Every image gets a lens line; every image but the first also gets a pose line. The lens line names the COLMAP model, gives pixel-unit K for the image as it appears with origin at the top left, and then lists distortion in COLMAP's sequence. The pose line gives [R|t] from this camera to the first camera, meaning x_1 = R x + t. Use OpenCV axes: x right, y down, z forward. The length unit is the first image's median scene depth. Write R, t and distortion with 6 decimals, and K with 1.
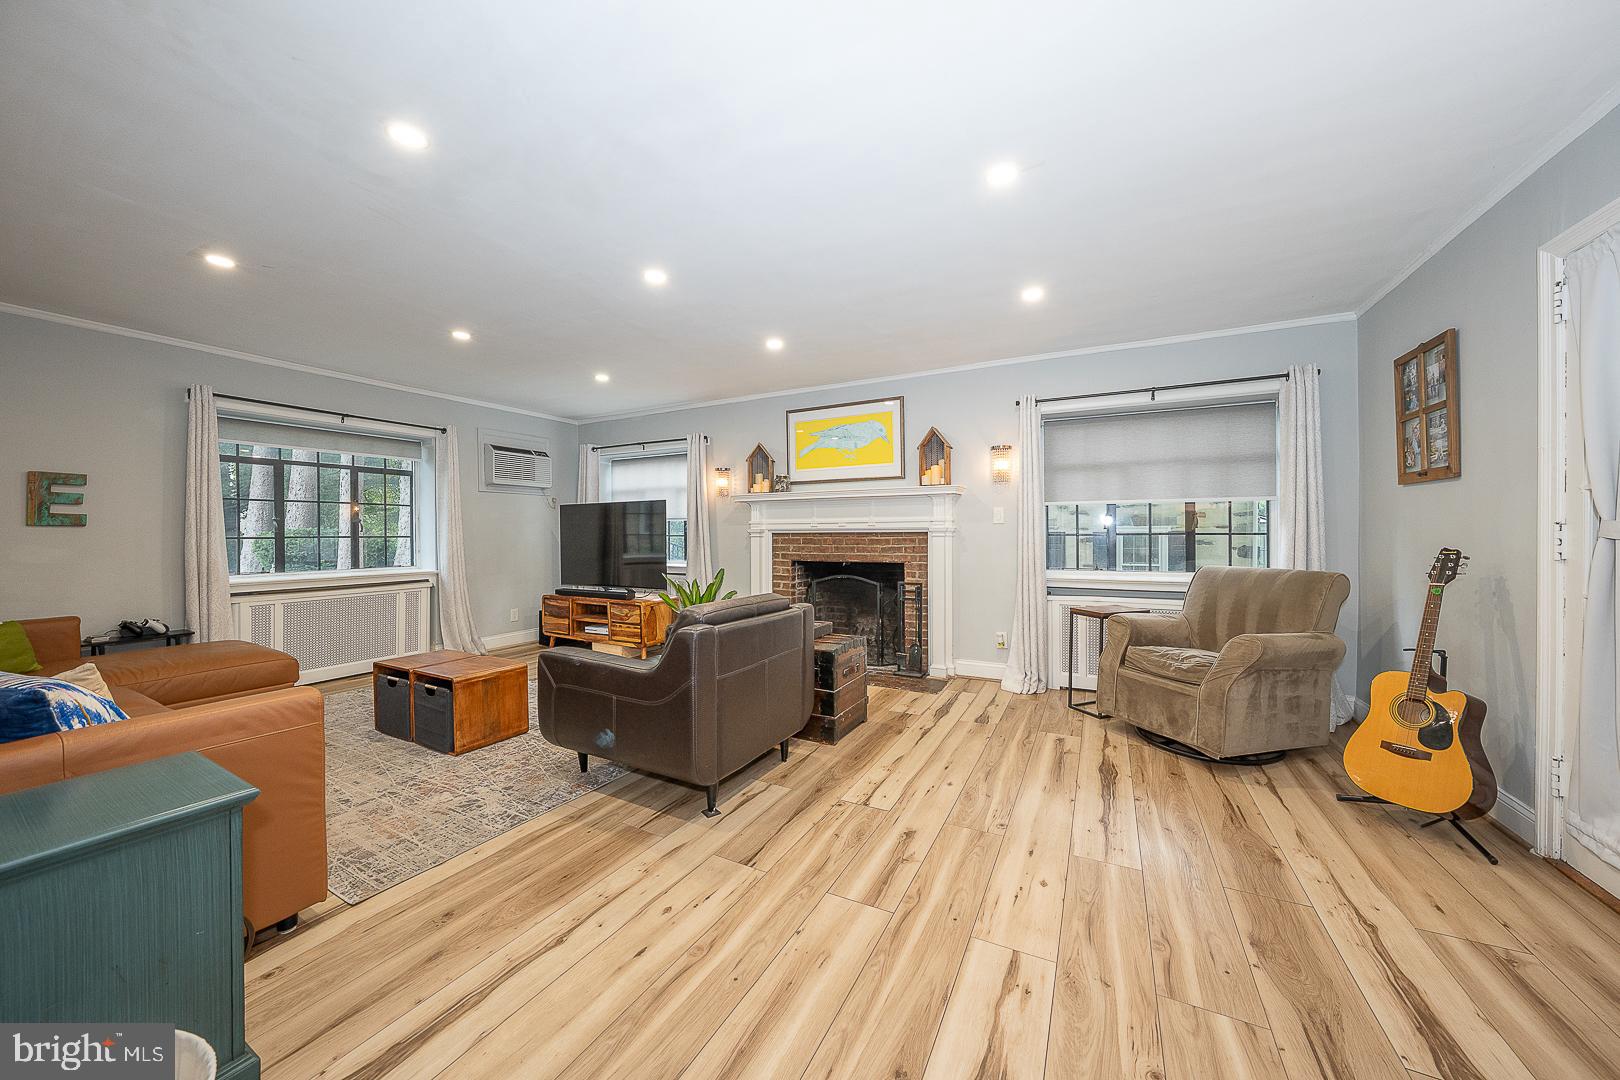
lens RADIAL K [[550.3, 0, 806.6], [0, 550.3, 534.9], [0, 0, 1]] dist [-0.003065, -0.000058]
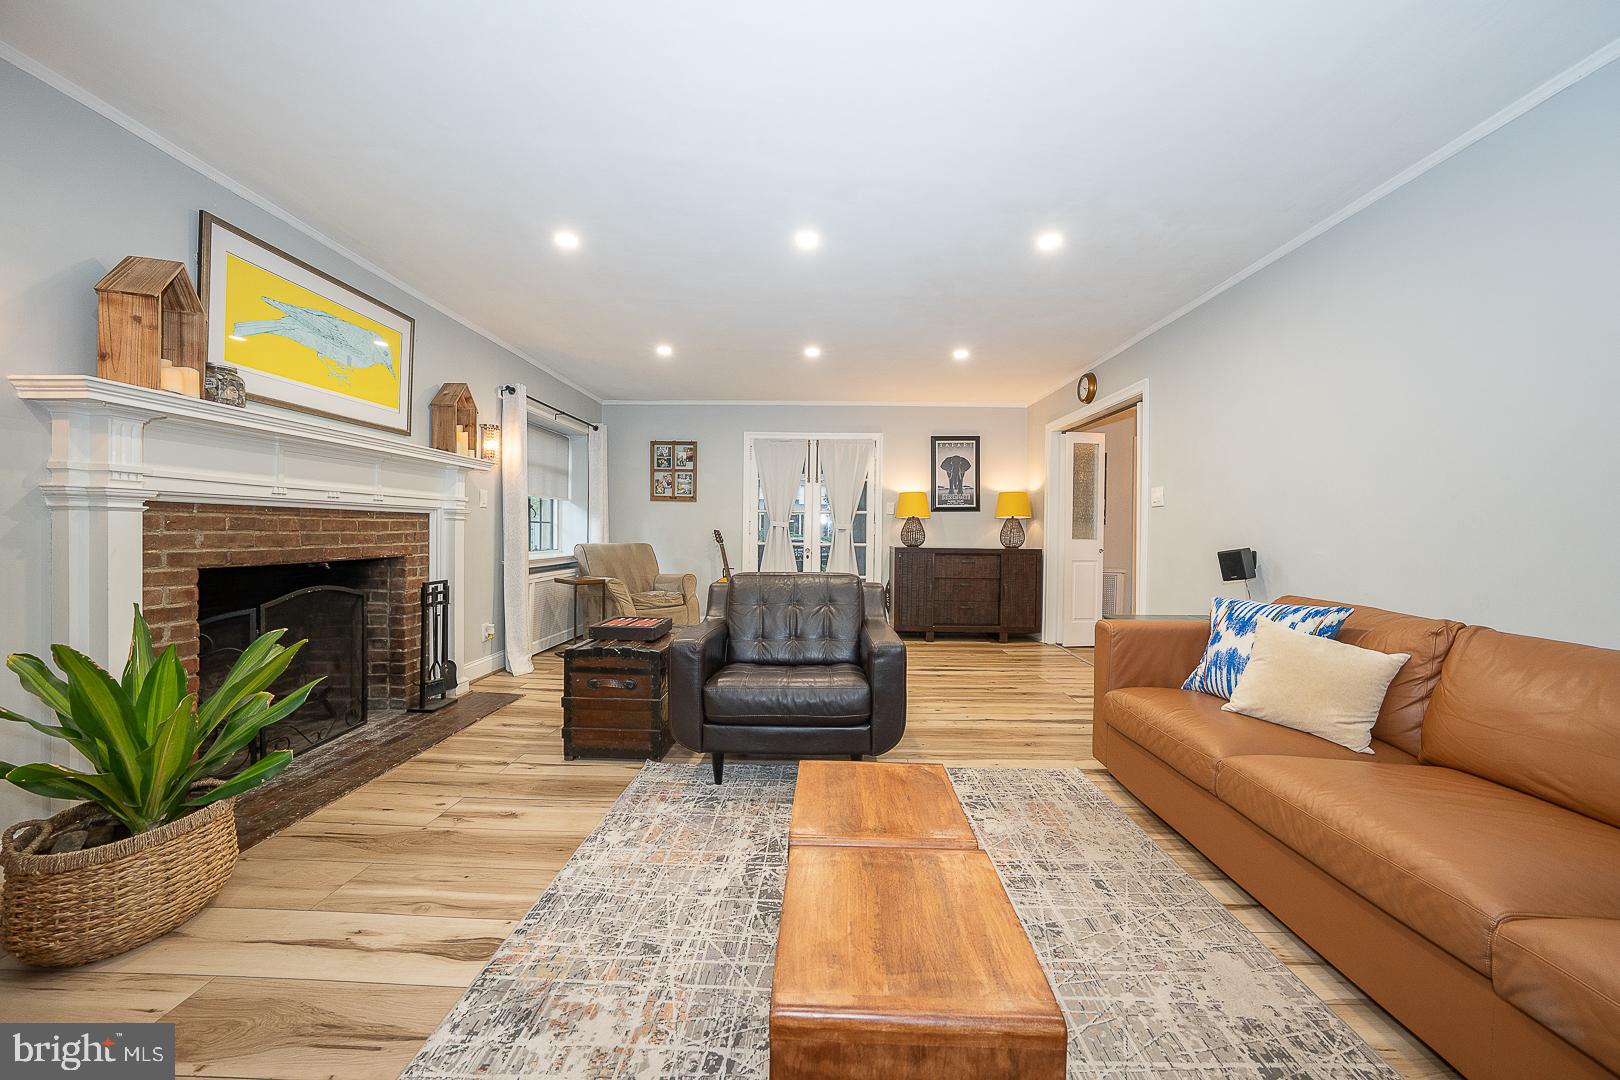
lens RADIAL K [[550.3, 0, 807.7], [0, 550.3, 534.4], [0, 0, 1]] dist [-0.003065, -0.000058]
pose [[-0.445164, -0.005972, 0.895429, -0.669490], [-0.007272, 0.999969, 0.003054, 0.016936], [-0.895420, -0.005152, -0.445193, 0.849358]]
